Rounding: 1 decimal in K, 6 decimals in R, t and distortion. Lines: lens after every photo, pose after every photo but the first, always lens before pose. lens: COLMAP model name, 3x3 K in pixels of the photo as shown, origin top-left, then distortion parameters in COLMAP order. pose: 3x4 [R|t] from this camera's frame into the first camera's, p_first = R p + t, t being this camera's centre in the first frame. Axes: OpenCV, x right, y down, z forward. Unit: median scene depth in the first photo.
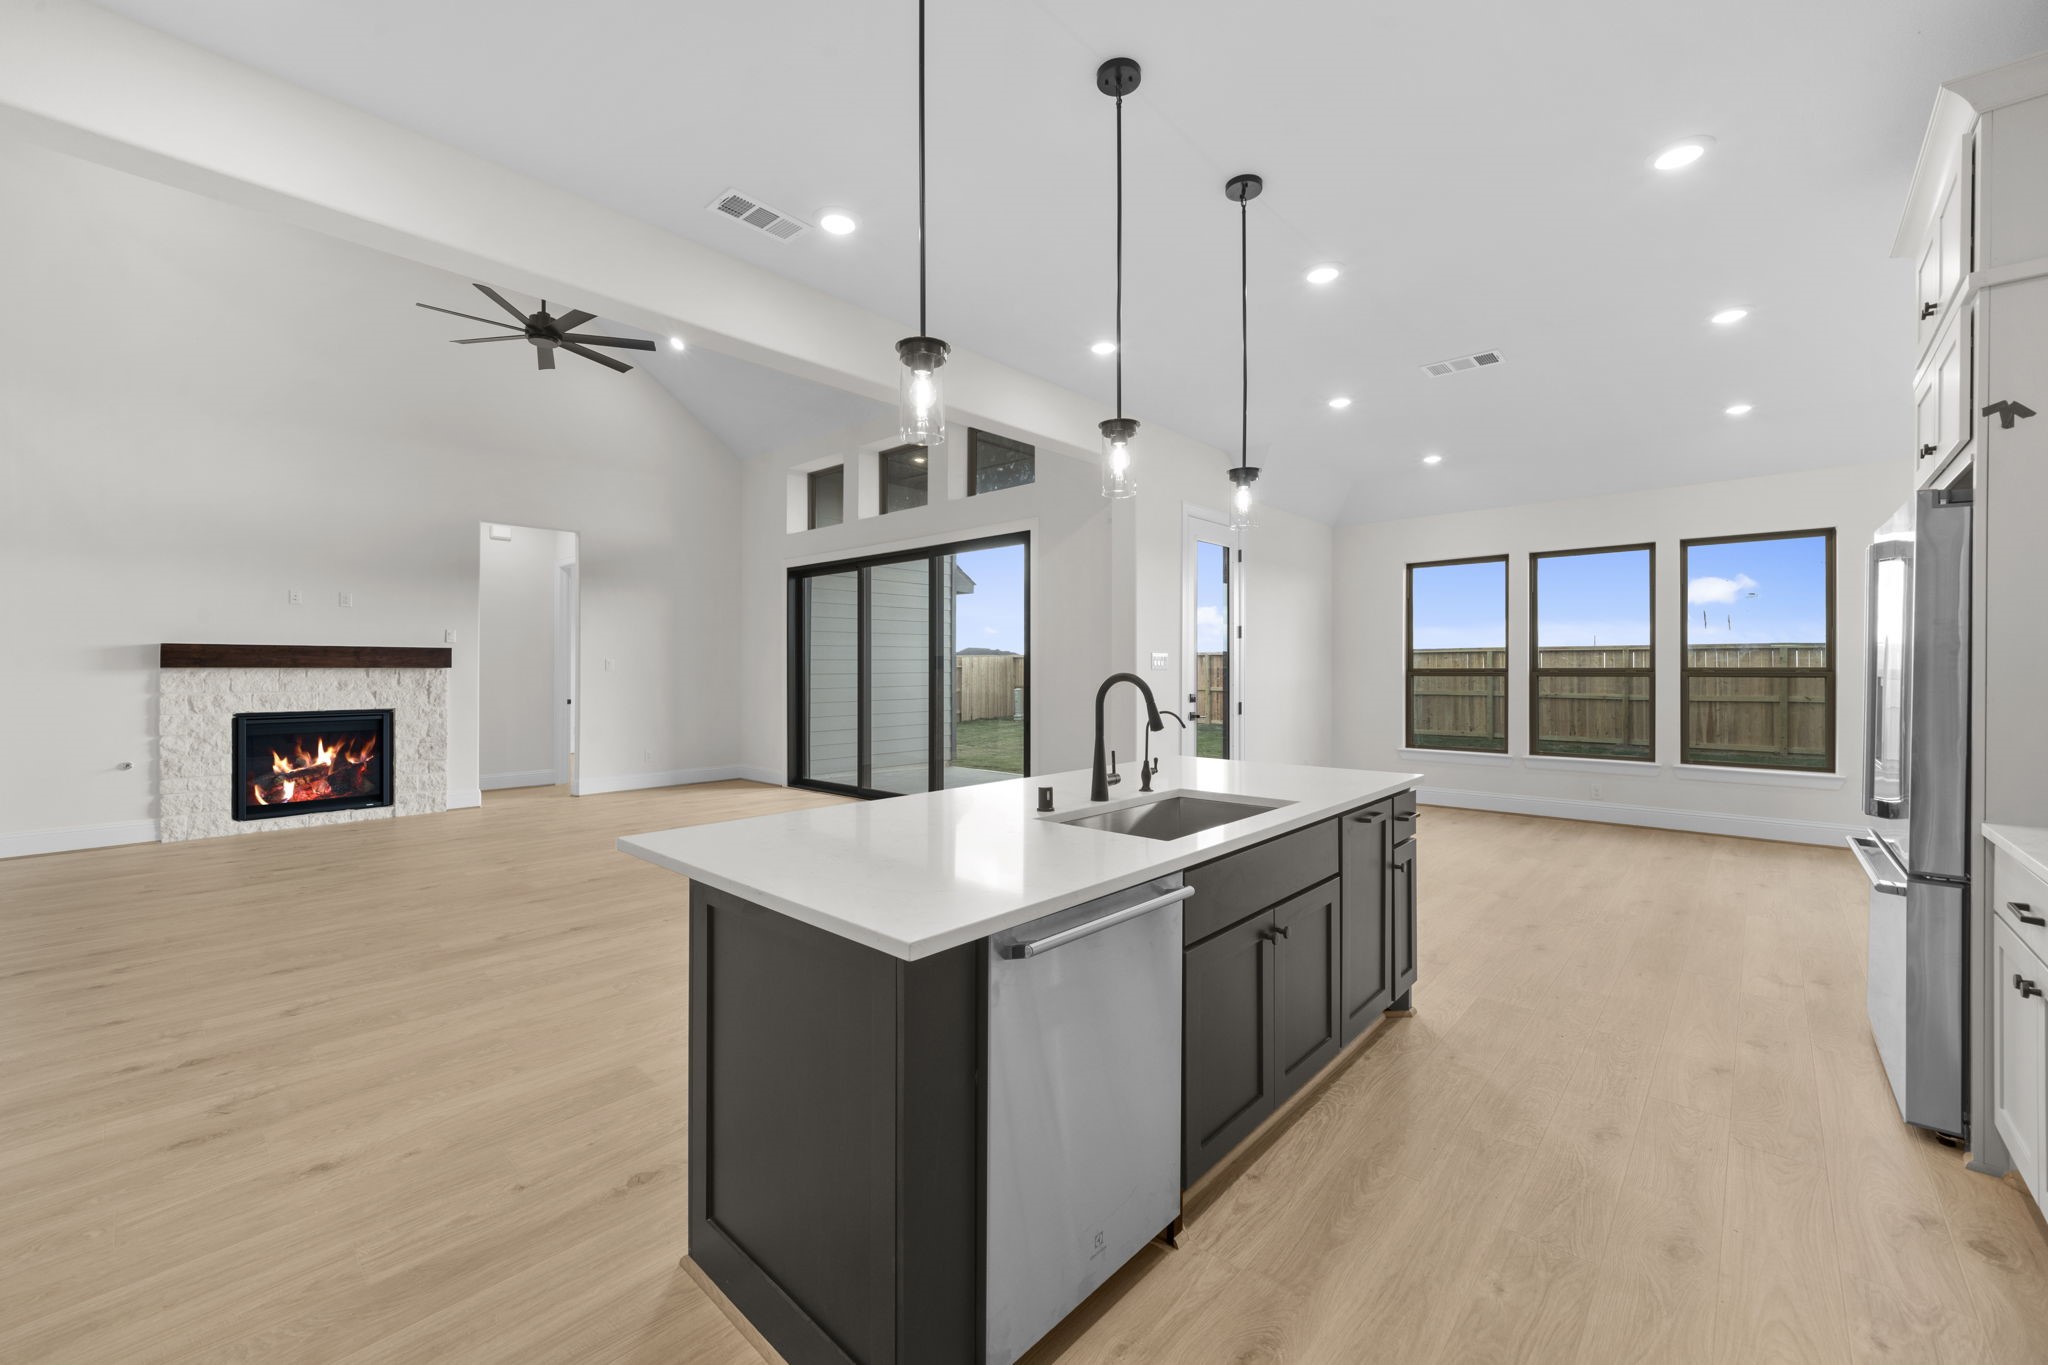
lens RADIAL K [[810.4, 0, 1022.6], [0, 810.4, 673.2], [0, 0, 1]] dist [0.000427, 0.000122]
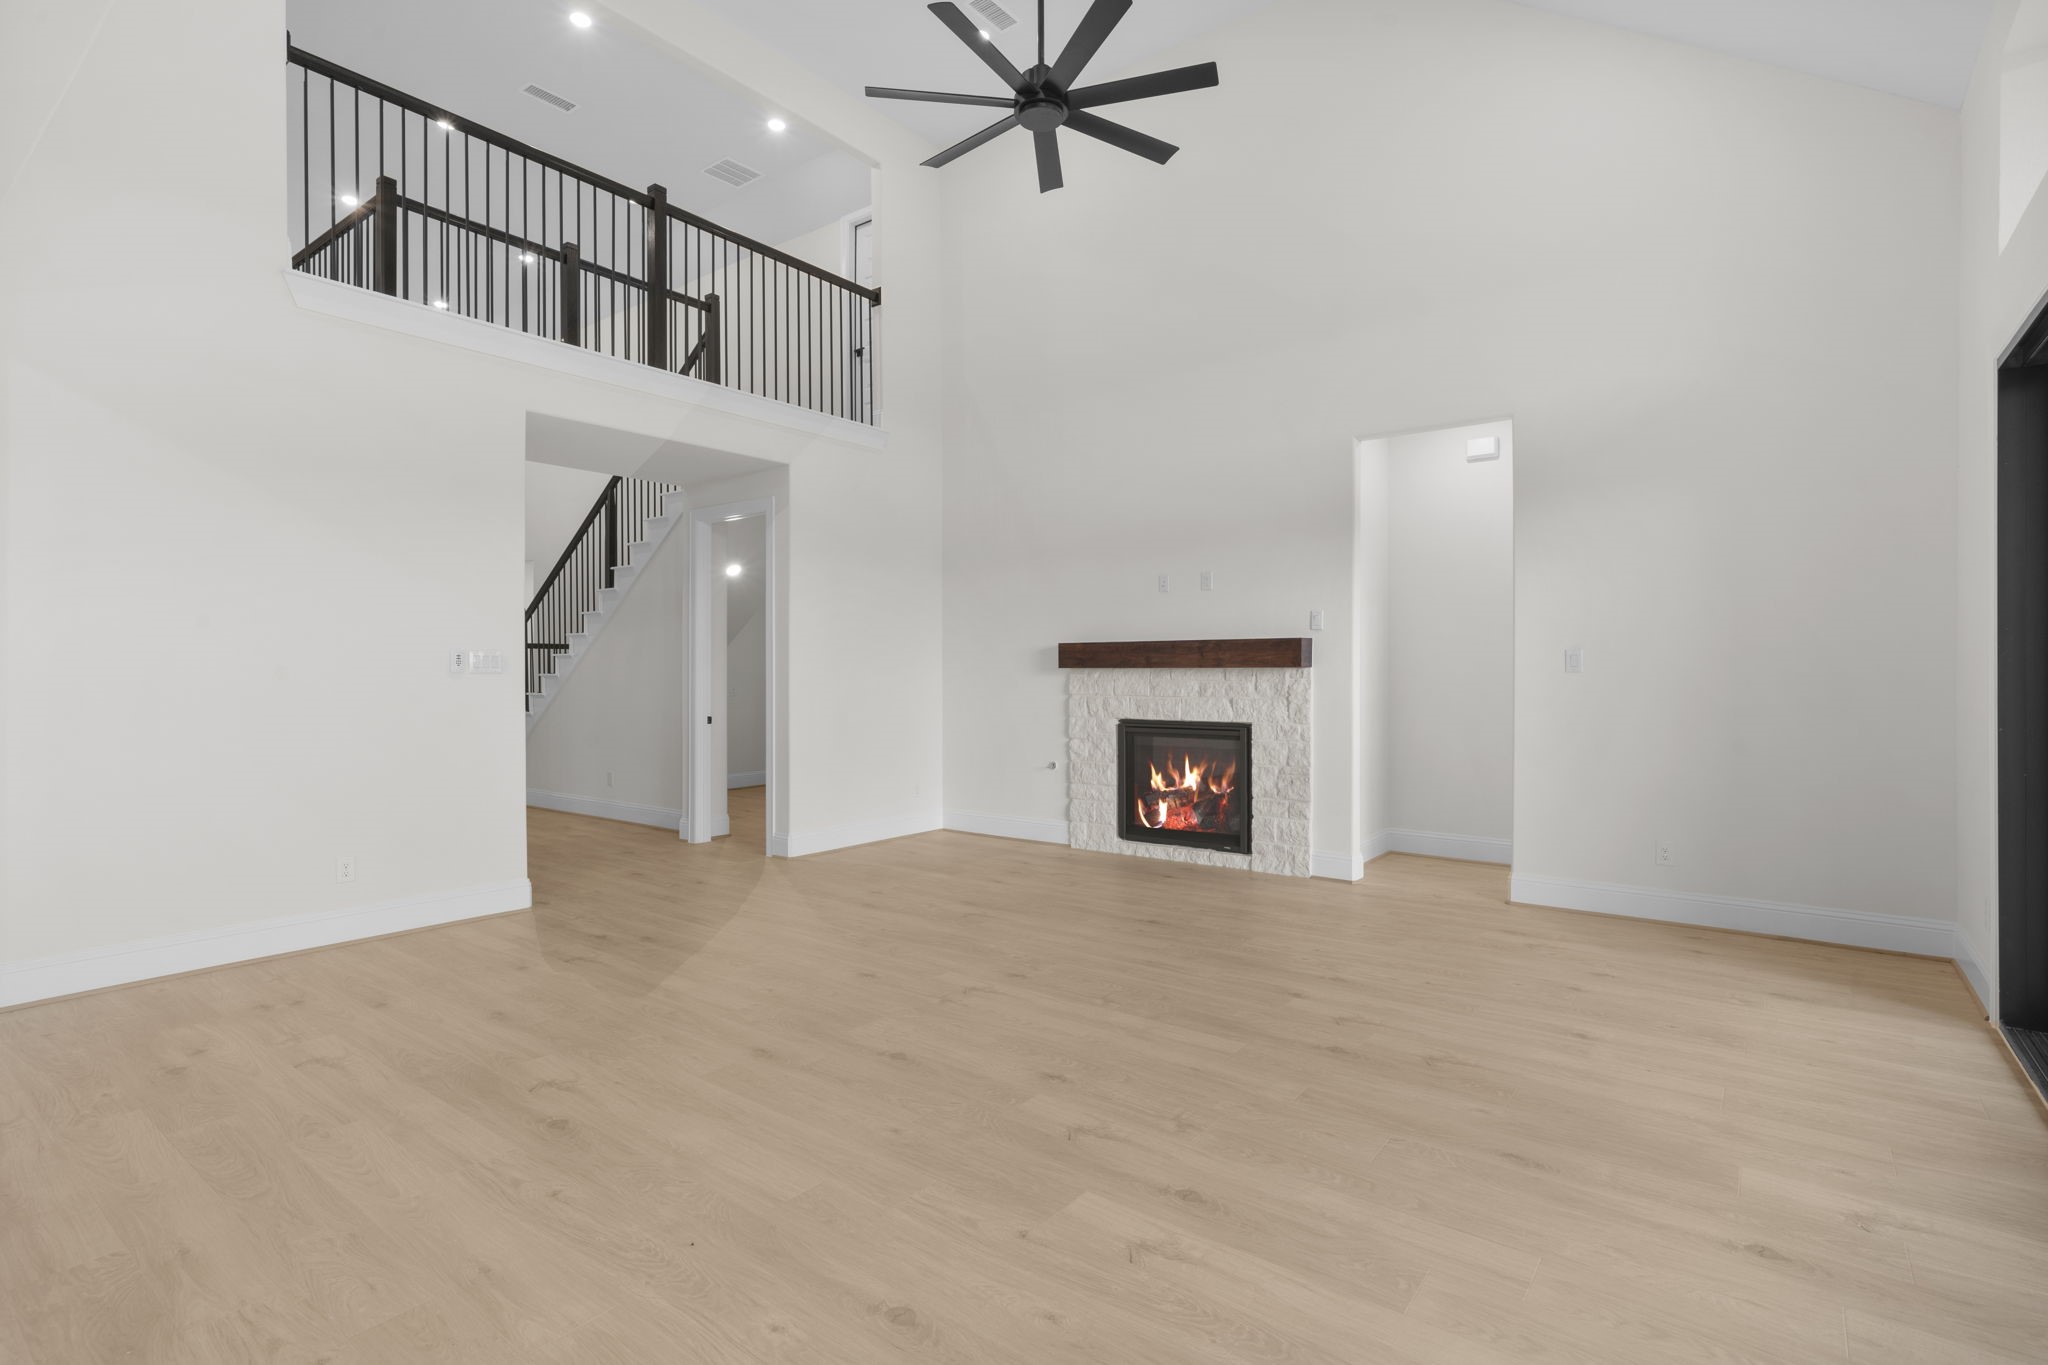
lens RADIAL K [[981.2, 0, 1024.0], [0, 981.2, 682.5], [0, 0, 1]] dist [0.001603, 0.000750]
pose [[0.080102, 0.012774, -0.996705, 0.101670], [-0.002110, 0.999918, 0.012646, -0.004114], [0.996784, 0.001090, 0.080123, 0.788554]]
